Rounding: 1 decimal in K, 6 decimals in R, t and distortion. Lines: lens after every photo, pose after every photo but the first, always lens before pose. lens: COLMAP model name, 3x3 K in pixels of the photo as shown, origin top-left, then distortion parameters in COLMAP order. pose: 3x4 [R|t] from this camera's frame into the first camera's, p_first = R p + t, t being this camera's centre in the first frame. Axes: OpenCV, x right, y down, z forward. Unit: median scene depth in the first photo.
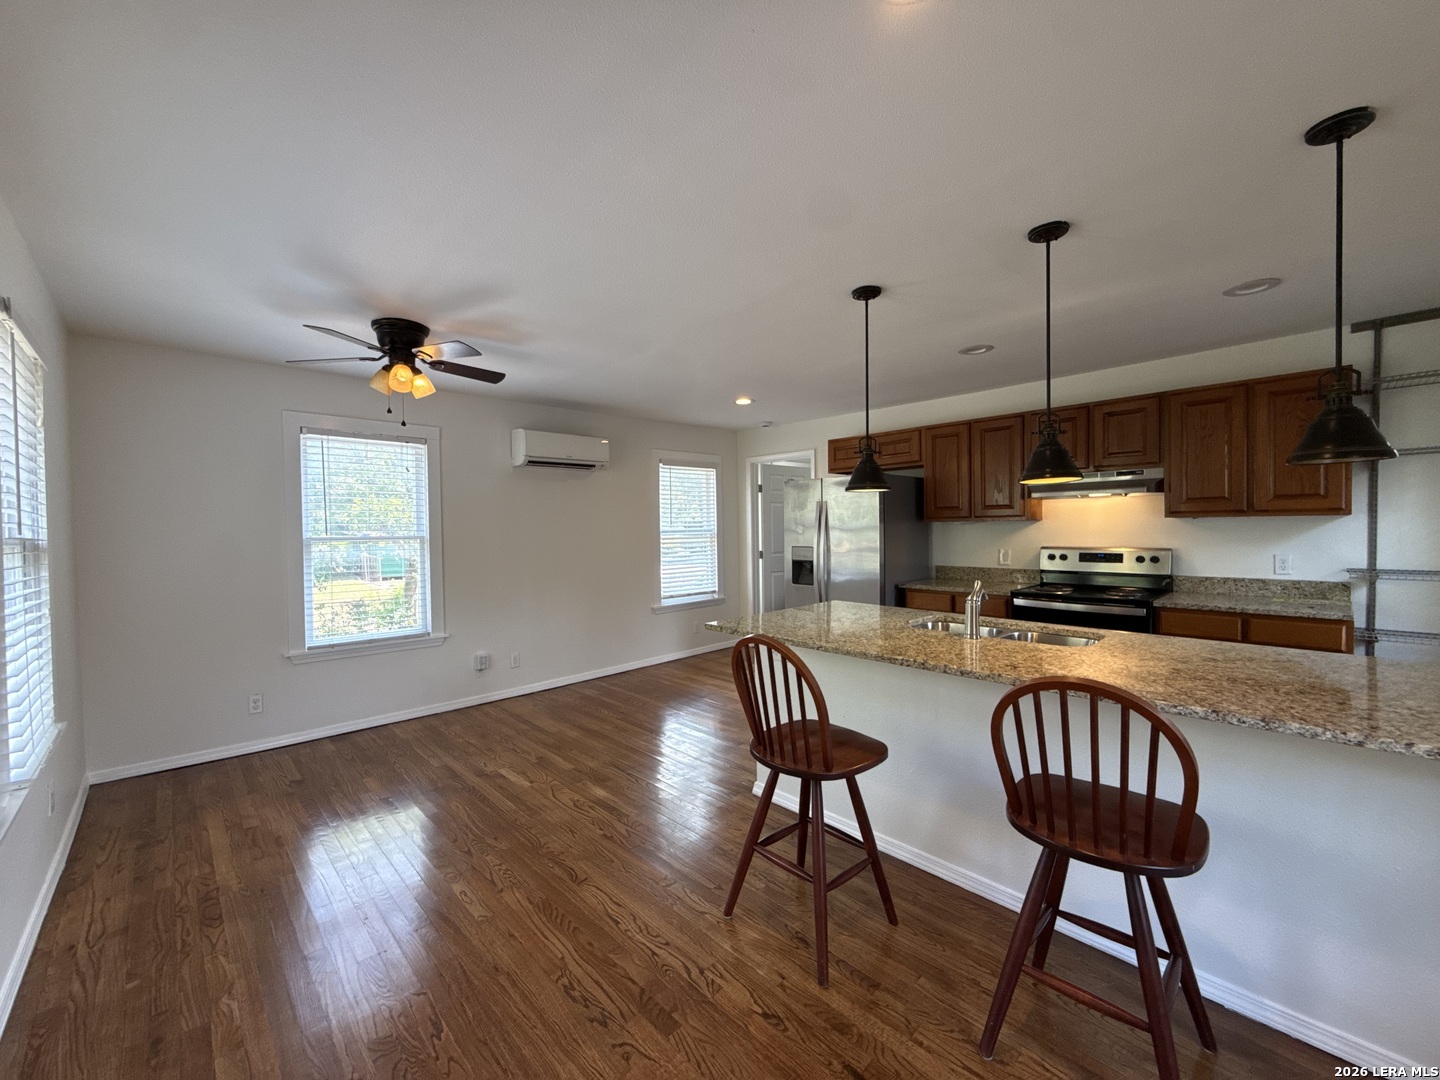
lens RADIAL K [[579.8, 0, 720.0], [0, 579.8, 540.0], [0, 0, 1]] dist [0.000695, 0.000513]
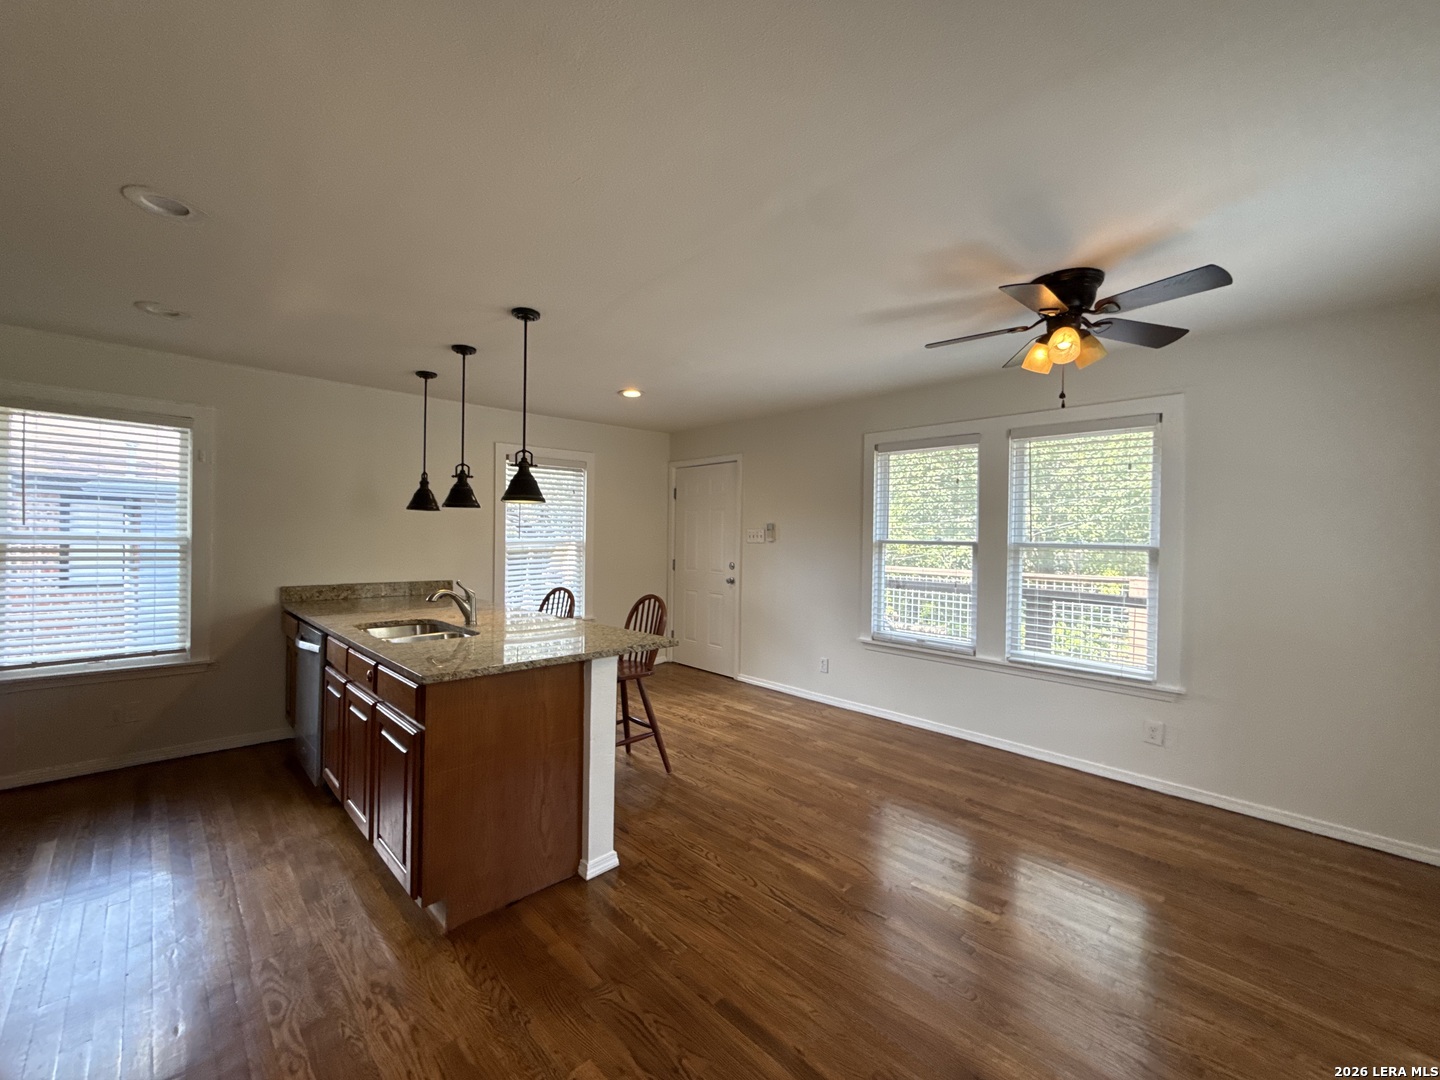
lens RADIAL K [[579.8, 0, 720.0], [0, 579.8, 540.0], [0, 0, 1]] dist [0.000695, 0.000513]
pose [[-0.999840, 0.005923, -0.016883, -0.082026], [0.005442, 0.999583, 0.028365, -0.053528], [0.017044, 0.028269, -0.999455, 2.043166]]
